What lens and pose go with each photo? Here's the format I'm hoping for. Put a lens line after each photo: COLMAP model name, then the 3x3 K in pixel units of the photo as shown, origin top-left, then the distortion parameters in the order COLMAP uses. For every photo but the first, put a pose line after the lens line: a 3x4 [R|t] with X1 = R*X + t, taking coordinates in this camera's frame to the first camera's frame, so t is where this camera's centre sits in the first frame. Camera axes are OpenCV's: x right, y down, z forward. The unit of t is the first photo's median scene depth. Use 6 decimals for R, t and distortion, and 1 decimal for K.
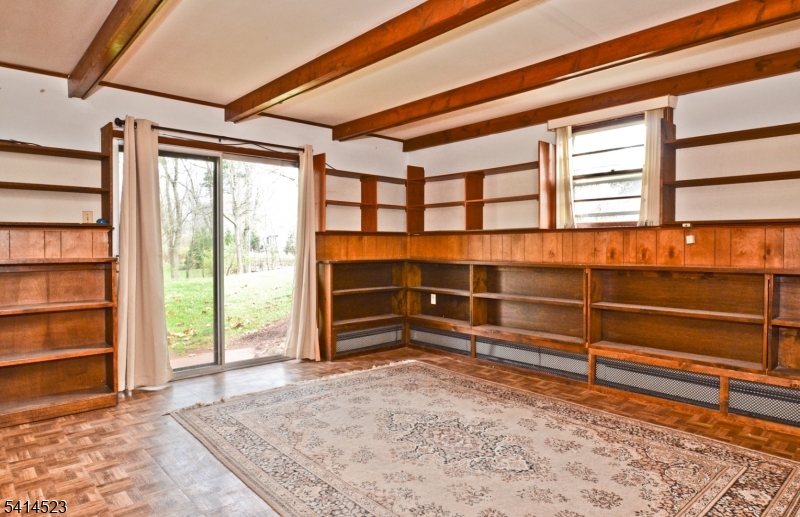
lens RADIAL K [[485.1, 0, 402.2], [0, 485.1, 253.9], [0, 0, 1]] dist [-0.008766, -0.003638]
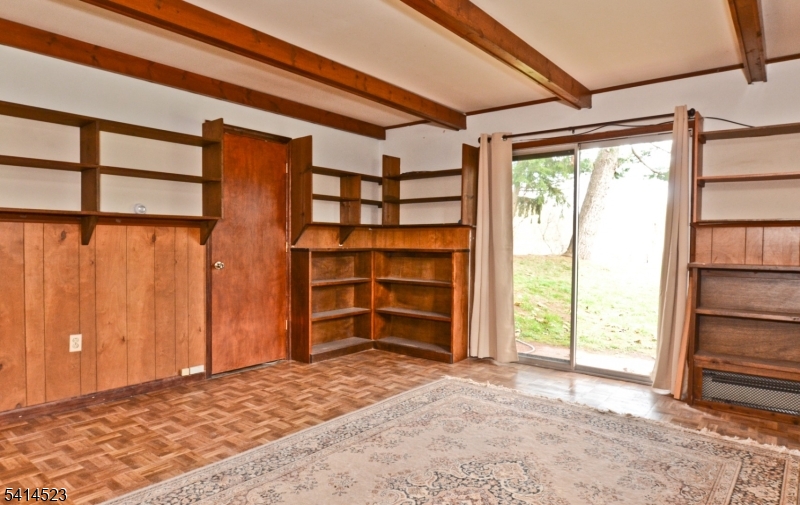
lens RADIAL K [[472.3, 0, 402.9], [0, 472.3, 254.4], [0, 0, 1]] dist [-0.006876, -0.003607]
pose [[0.175861, 0.031798, -0.983901, 0.673758], [-0.022732, 0.999343, 0.028234, -0.012443], [0.984153, 0.017401, 0.176468, 0.692317]]
